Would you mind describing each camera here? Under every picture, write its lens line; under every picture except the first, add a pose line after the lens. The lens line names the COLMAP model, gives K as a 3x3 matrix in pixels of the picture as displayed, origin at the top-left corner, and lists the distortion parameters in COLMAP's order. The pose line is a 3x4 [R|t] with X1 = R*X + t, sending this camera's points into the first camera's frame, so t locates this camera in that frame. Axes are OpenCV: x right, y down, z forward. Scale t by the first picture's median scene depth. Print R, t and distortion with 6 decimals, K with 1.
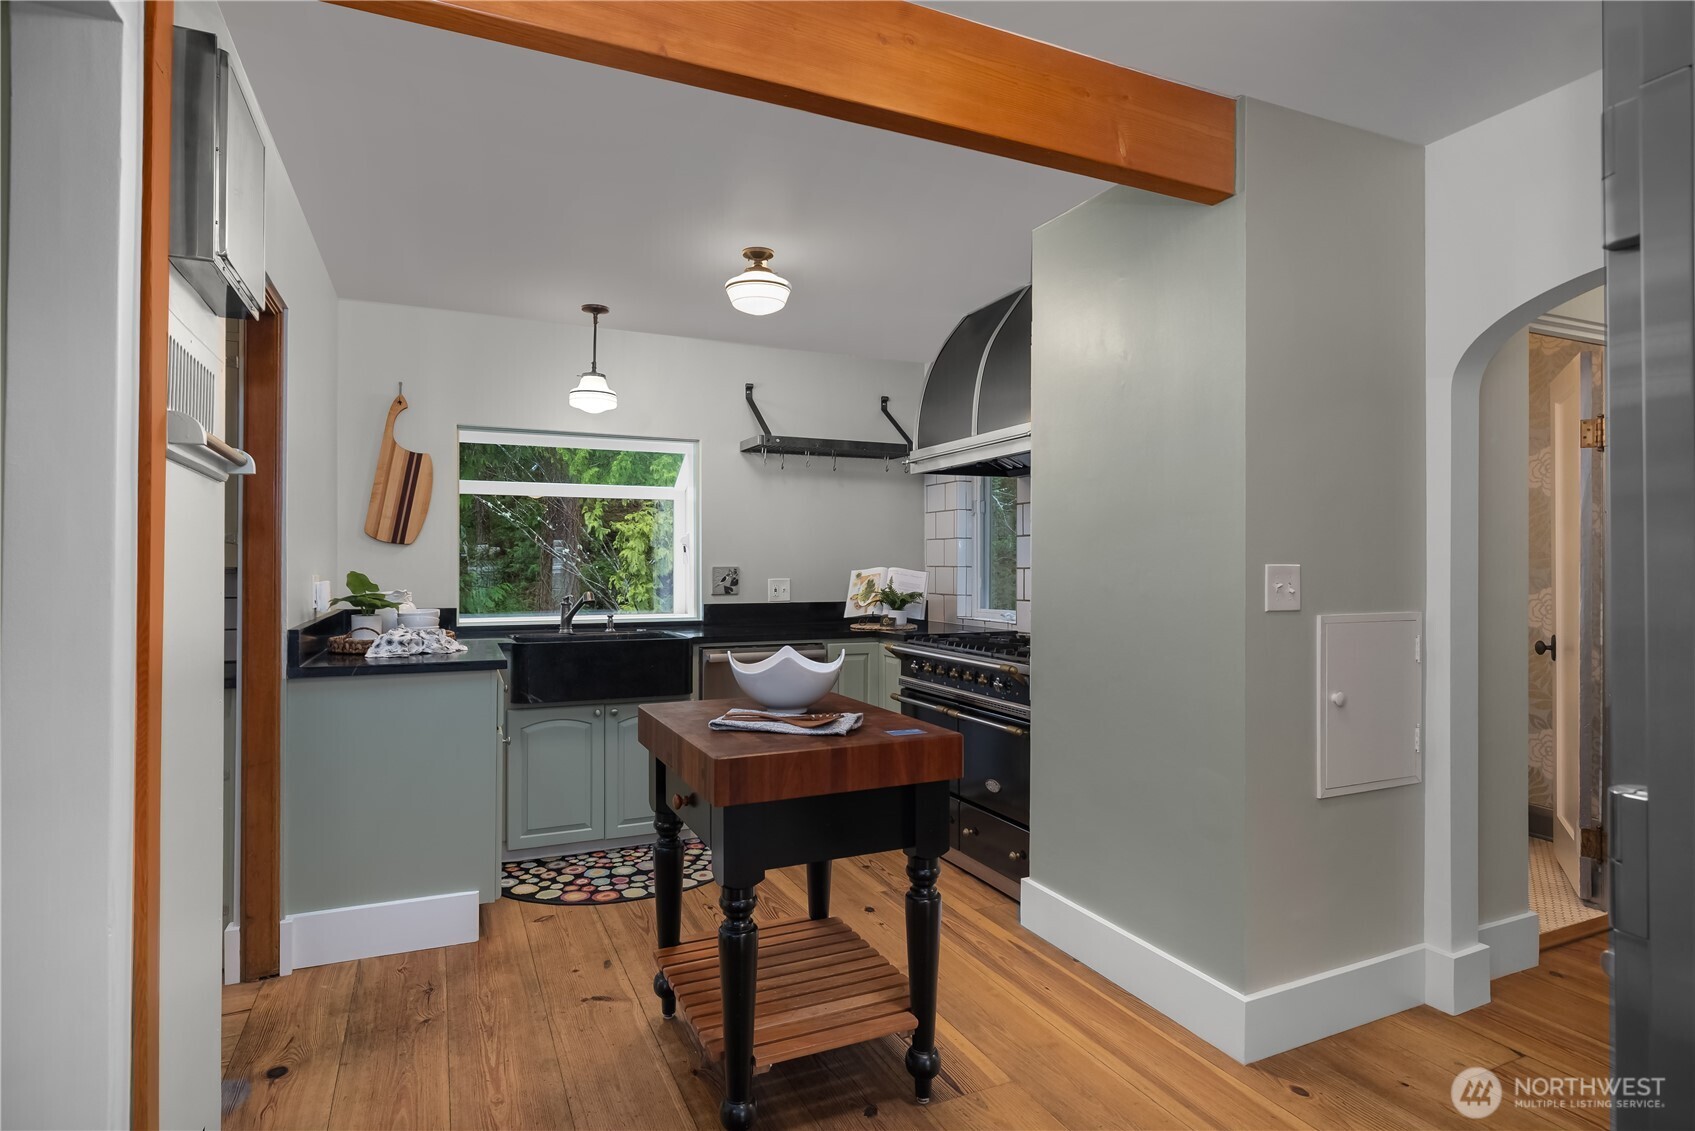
lens RADIAL K [[868.3, 0, 803.9], [0, 868.3, 562.7], [0, 0, 1]] dist [-0.012465, 0.000549]
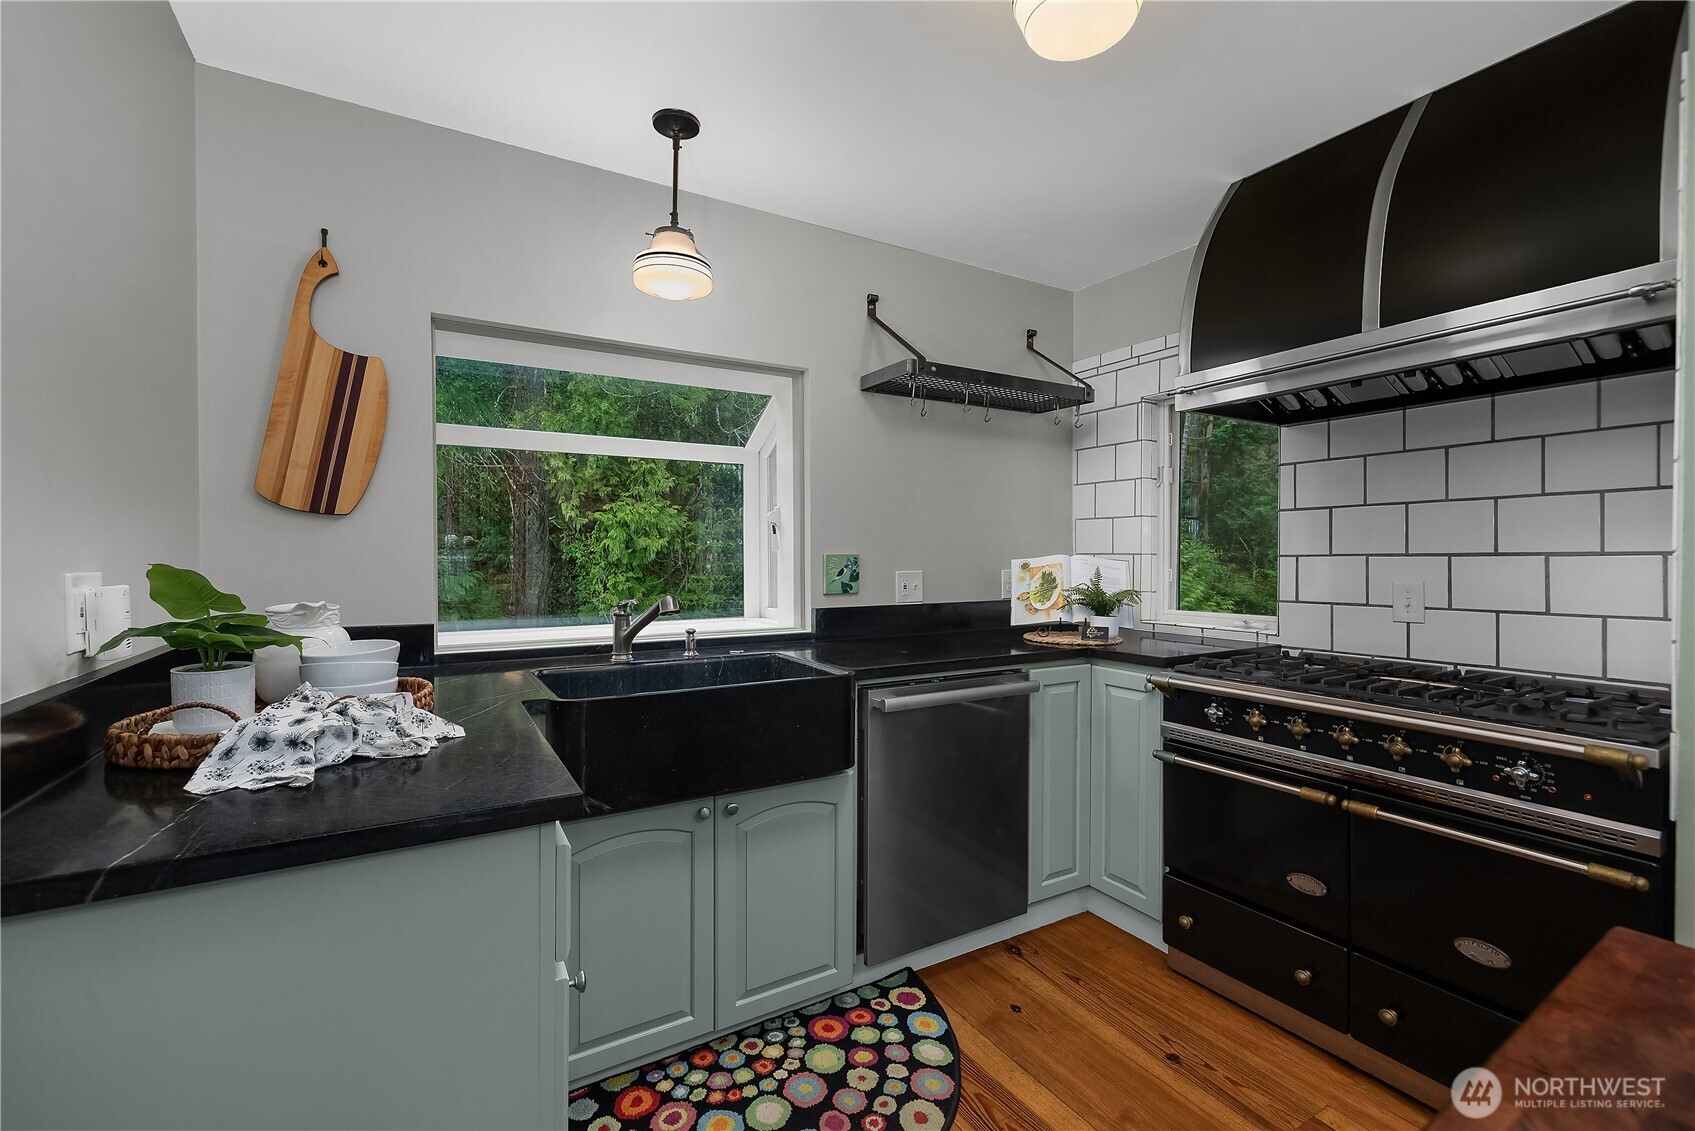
lens RADIAL K [[717.5, 0, 831.5], [0, 717.5, 563.3], [0, 0, 1]] dist [0.008277, -0.000064]
pose [[0.991306, -0.002289, 0.131558, -0.198411], [0.000285, 0.999884, 0.015245, 0.003420], [-0.131577, -0.015075, 0.991191, 0.482992]]
